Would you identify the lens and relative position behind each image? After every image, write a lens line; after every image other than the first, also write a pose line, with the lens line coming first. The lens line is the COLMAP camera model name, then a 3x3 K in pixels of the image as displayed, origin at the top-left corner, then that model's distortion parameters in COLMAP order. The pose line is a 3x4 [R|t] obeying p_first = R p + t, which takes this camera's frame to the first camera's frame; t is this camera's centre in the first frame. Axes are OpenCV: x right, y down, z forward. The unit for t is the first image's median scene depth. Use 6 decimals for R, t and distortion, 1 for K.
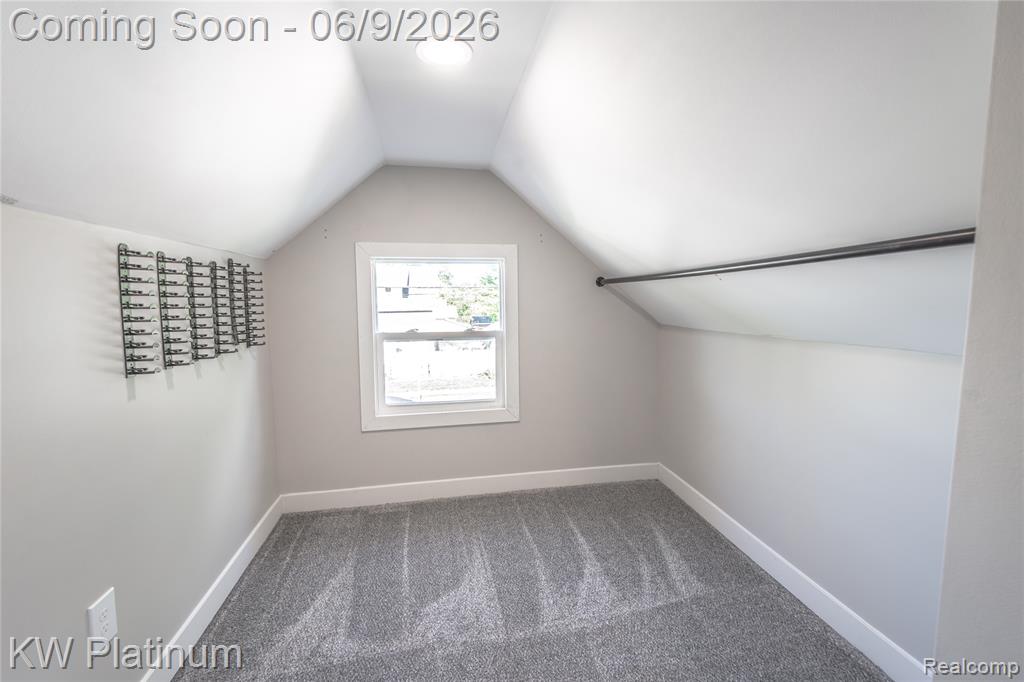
lens RADIAL K [[457.8, 0, 512.0], [0, 457.8, 341.0], [0, 0, 1]] dist [0.010653, -0.000308]
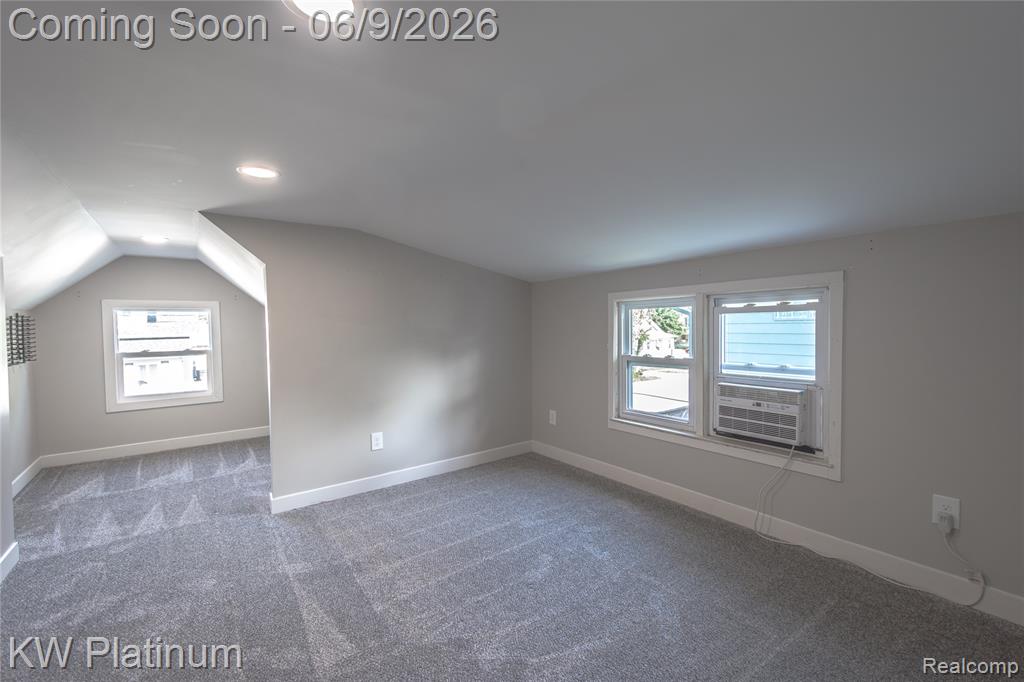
lens RADIAL K [[457.8, 0, 512.0], [0, 457.8, 341.0], [0, 0, 1]] dist [0.010653, -0.000308]
pose [[0.908166, -0.023177, 0.417967, 0.323286], [0.043693, 0.998261, -0.039581, 0.072710], [-0.416323, 0.054209, 0.907599, -1.178243]]
